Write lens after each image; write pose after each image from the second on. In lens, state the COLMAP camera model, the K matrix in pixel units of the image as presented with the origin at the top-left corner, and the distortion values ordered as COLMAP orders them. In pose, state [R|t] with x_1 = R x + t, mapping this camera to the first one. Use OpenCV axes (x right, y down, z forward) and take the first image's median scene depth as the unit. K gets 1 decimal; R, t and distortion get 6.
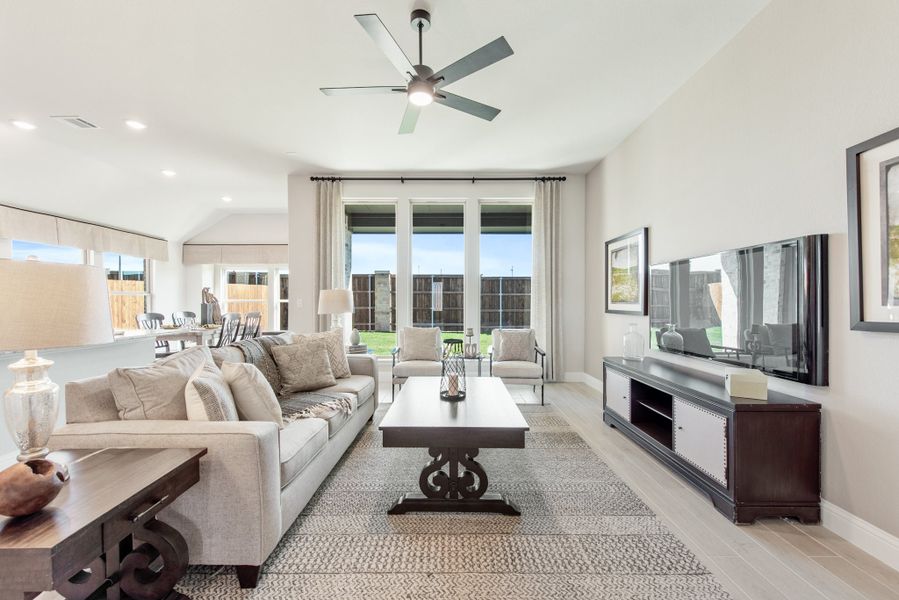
lens RADIAL K [[354.8, 0, 457.9], [0, 354.8, 300.4], [0, 0, 1]] dist [-0.007141, -0.000848]
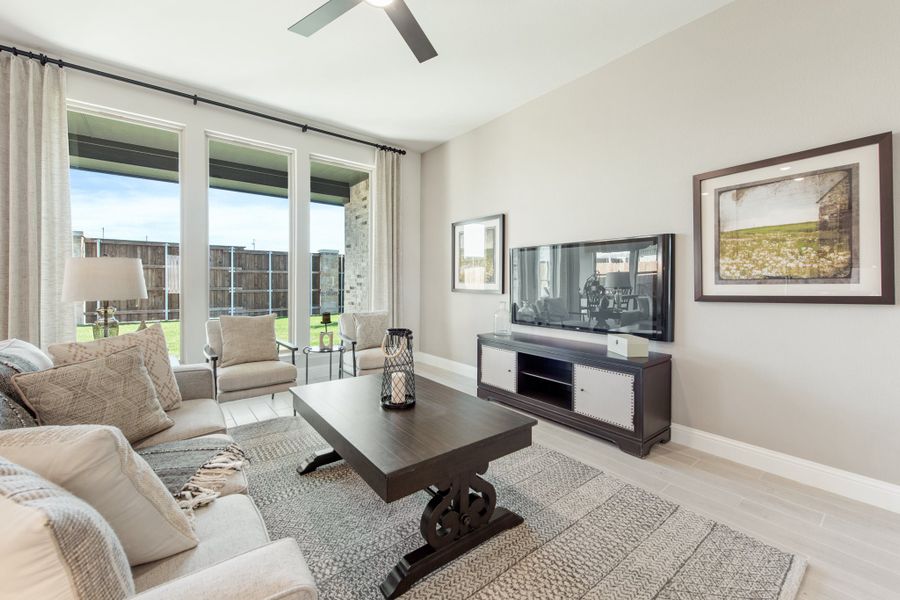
lens RADIAL K [[355.2, 0, 458.1], [0, 355.2, 285.3], [0, 0, 1]] dist [-0.007141, -0.000848]
pose [[0.788143, -0.004281, 0.615477, -0.322044], [-0.006138, 0.999871, 0.014814, 0.000996], [-0.615461, -0.015453, 0.788016, 0.265076]]
